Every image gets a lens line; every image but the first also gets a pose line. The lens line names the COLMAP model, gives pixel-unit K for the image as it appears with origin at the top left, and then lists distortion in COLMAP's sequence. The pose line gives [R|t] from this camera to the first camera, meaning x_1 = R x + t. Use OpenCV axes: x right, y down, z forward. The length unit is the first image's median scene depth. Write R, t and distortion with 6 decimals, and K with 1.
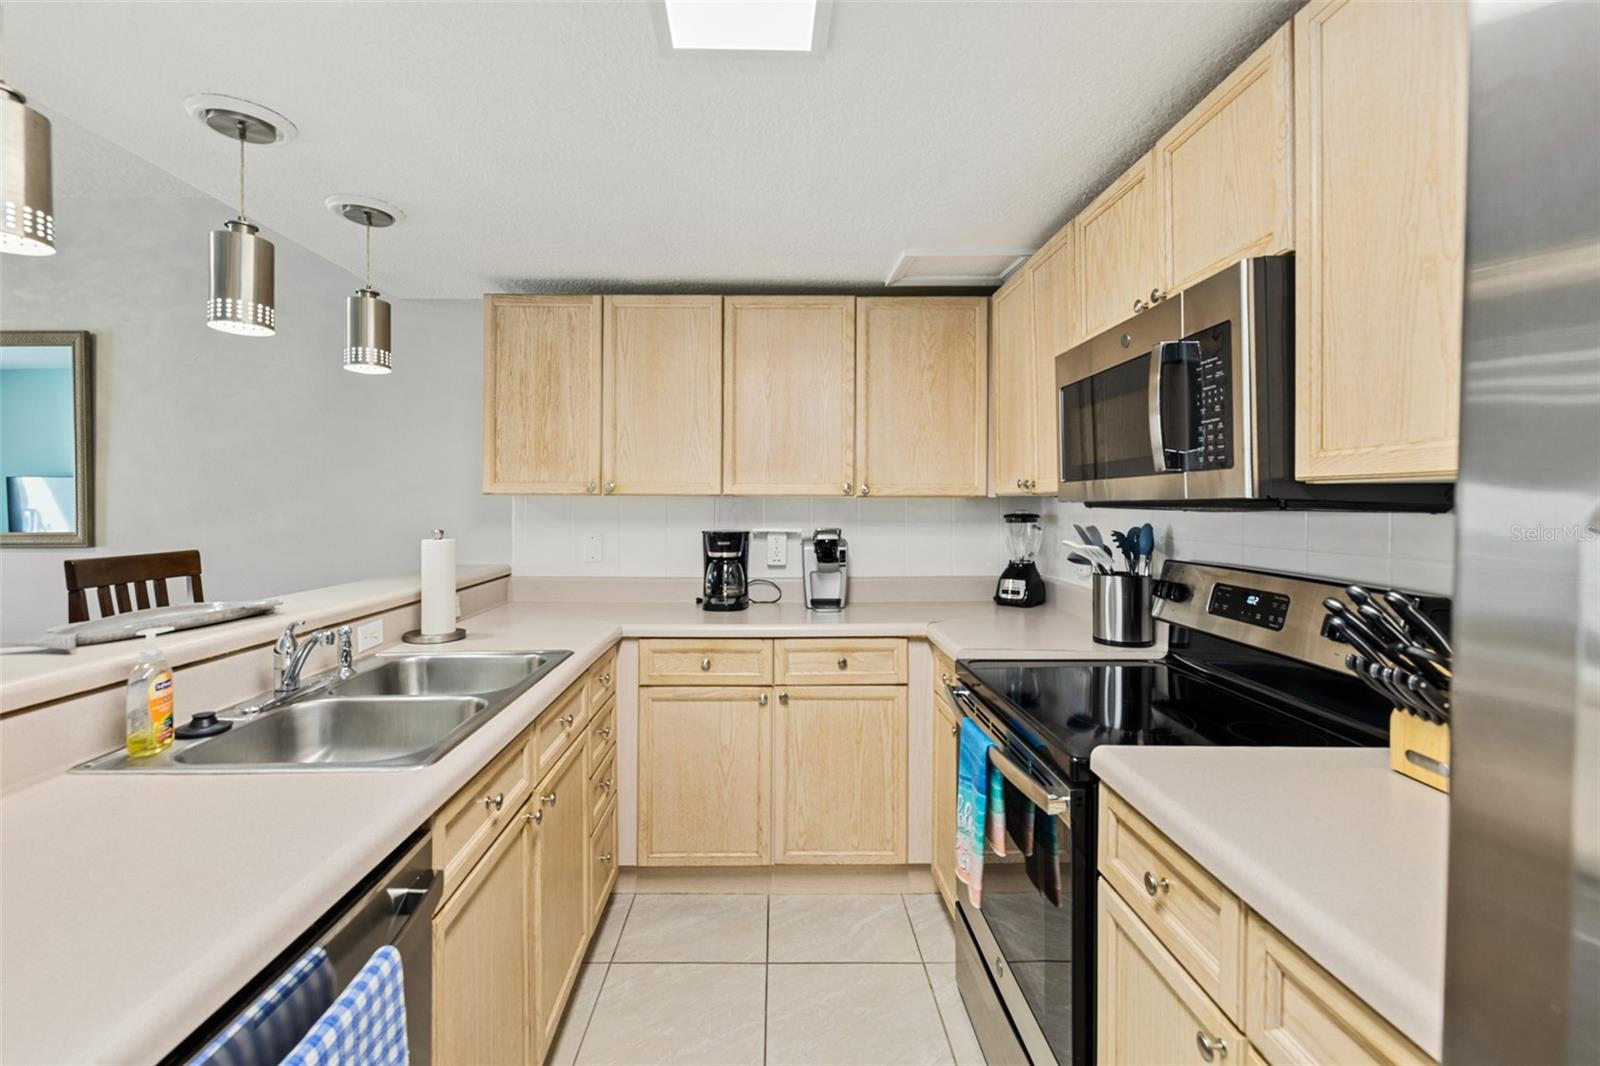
lens RADIAL K [[693.2, 0, 779.3], [0, 693.2, 505.2], [0, 0, 1]] dist [0.000265, 0.000133]
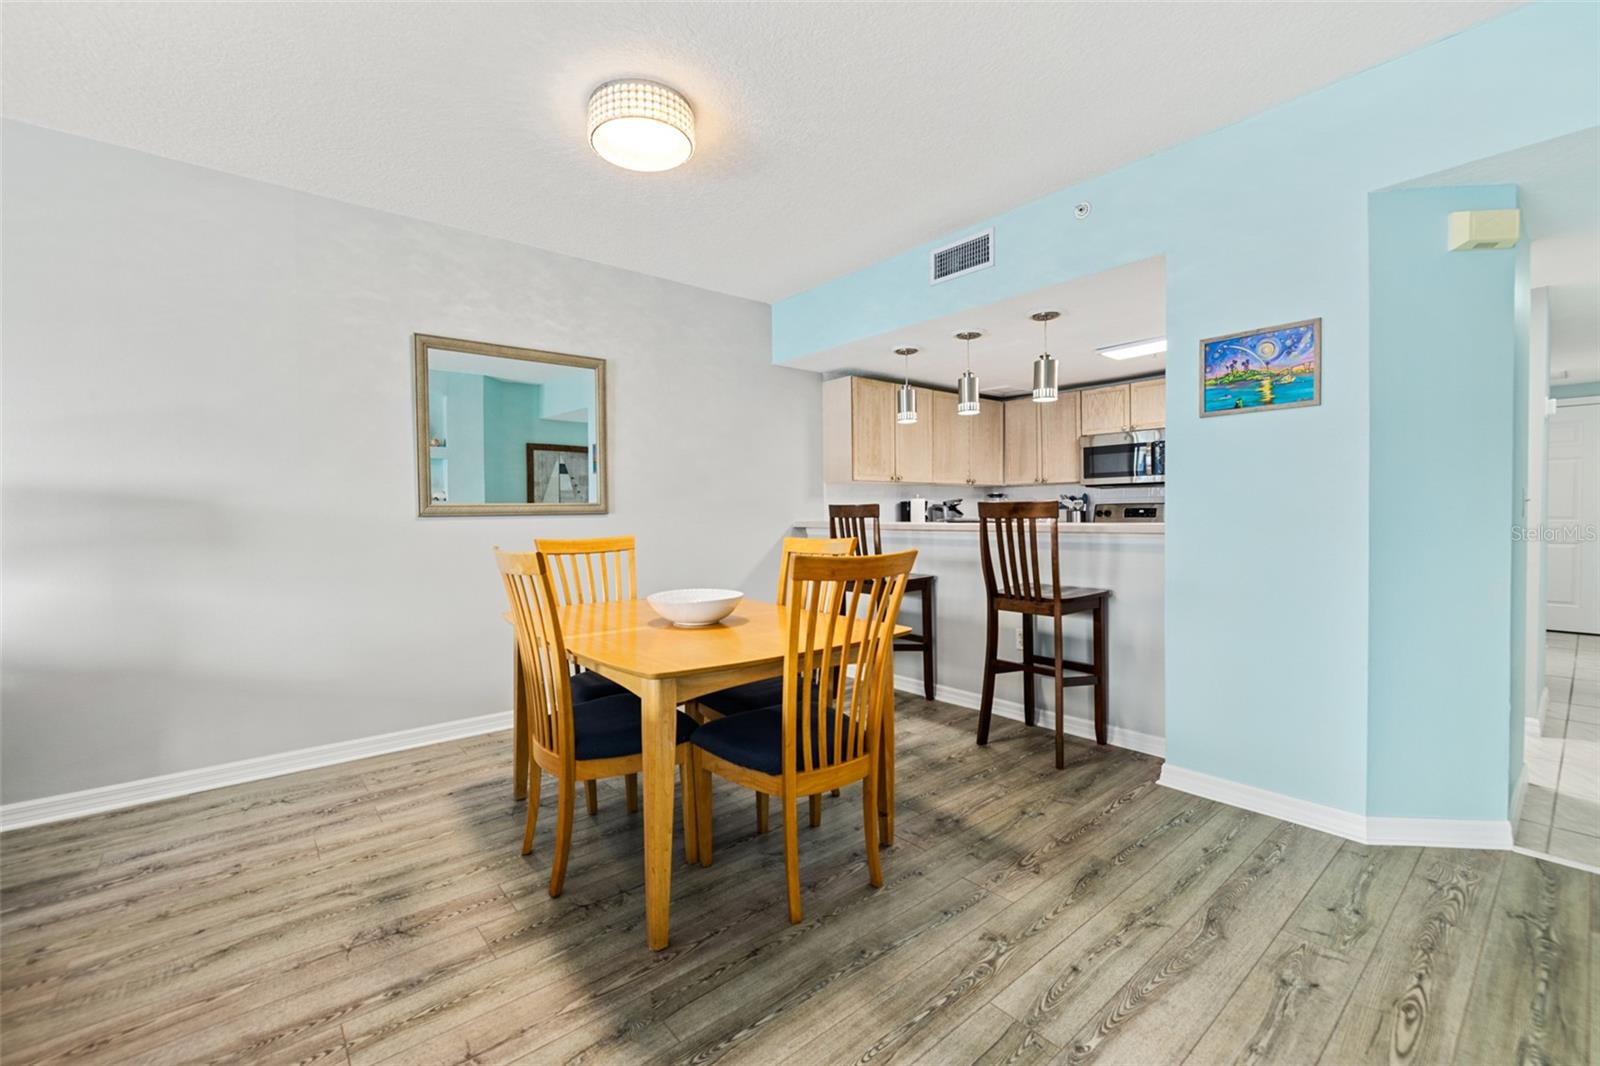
lens RADIAL K [[670.0, 0, 786.6], [0, 670.0, 525.2], [0, 0, 1]] dist [-0.000516, -0.000044]
pose [[0.773215, -0.022313, 0.633751, -1.983697], [0.011953, 0.999716, 0.020614, 0.076058], [-0.634031, -0.008363, 0.773262, -0.360207]]
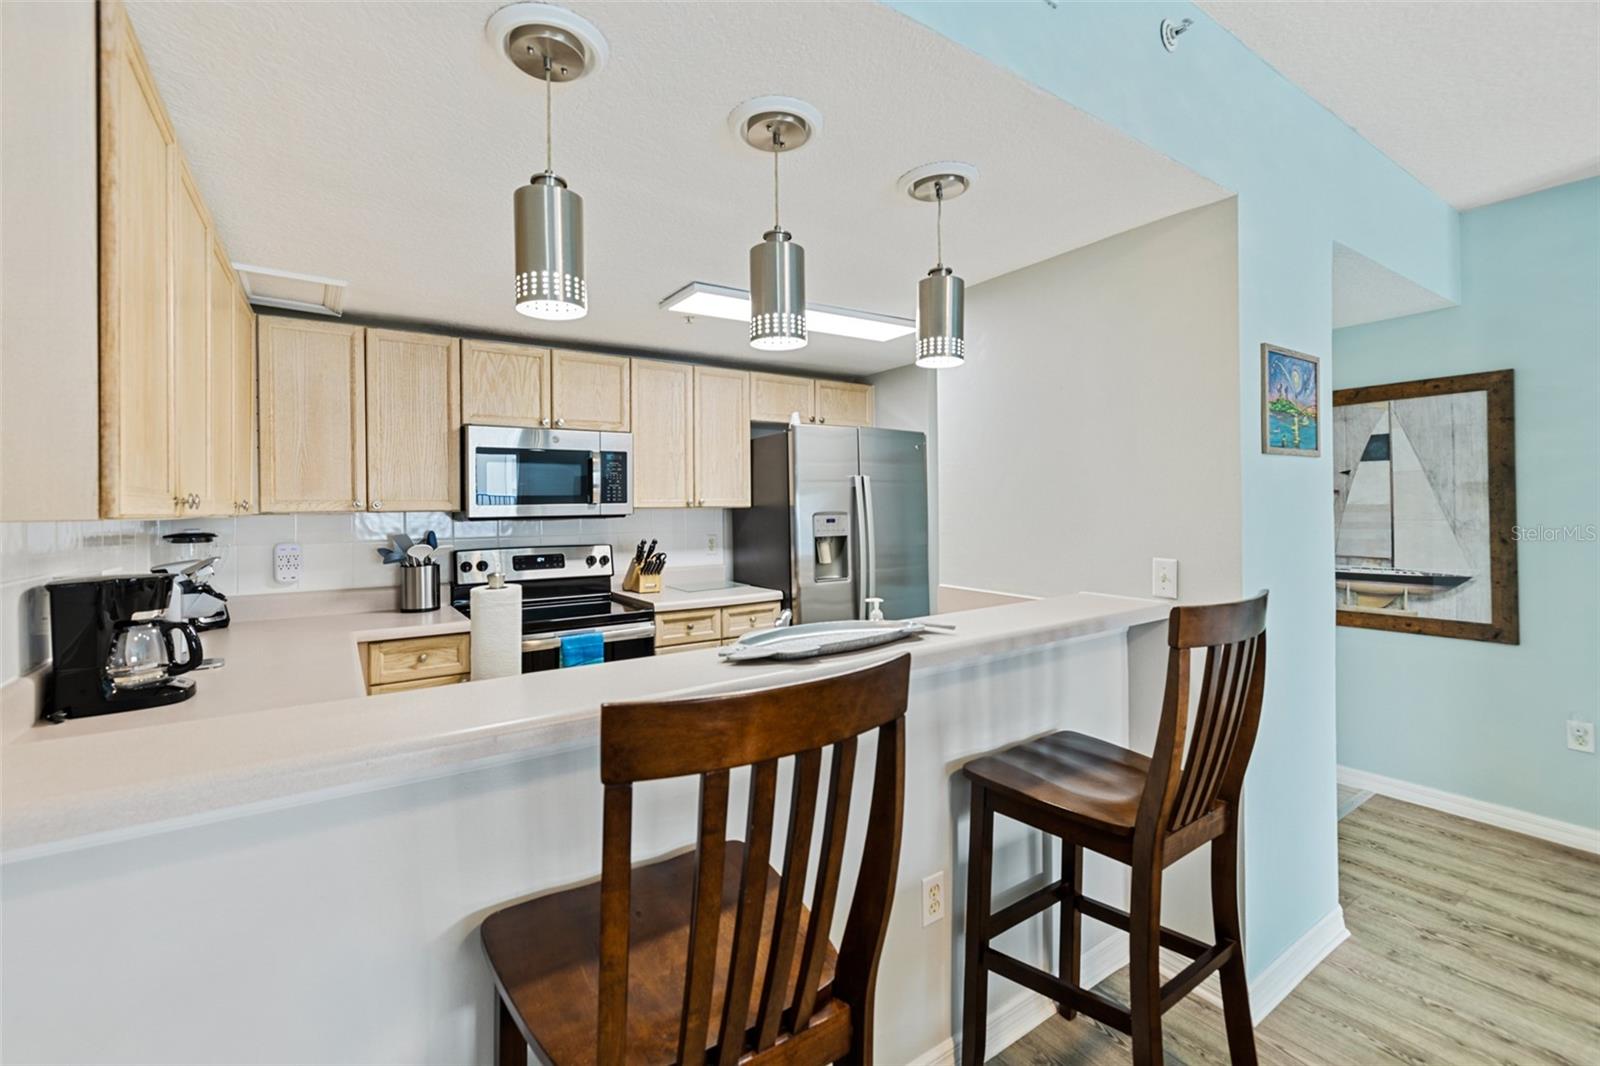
lens RADIAL K [[679.6, 0, 786.3], [0, 679.6, 502.5], [0, 0, 1]] dist [-0.001188, -0.000276]
pose [[-0.548508, 0.008650, 0.836101, -1.057815], [0.010420, 0.999940, -0.003509, -0.020867], [-0.836080, 0.006787, -0.548565, 1.020057]]
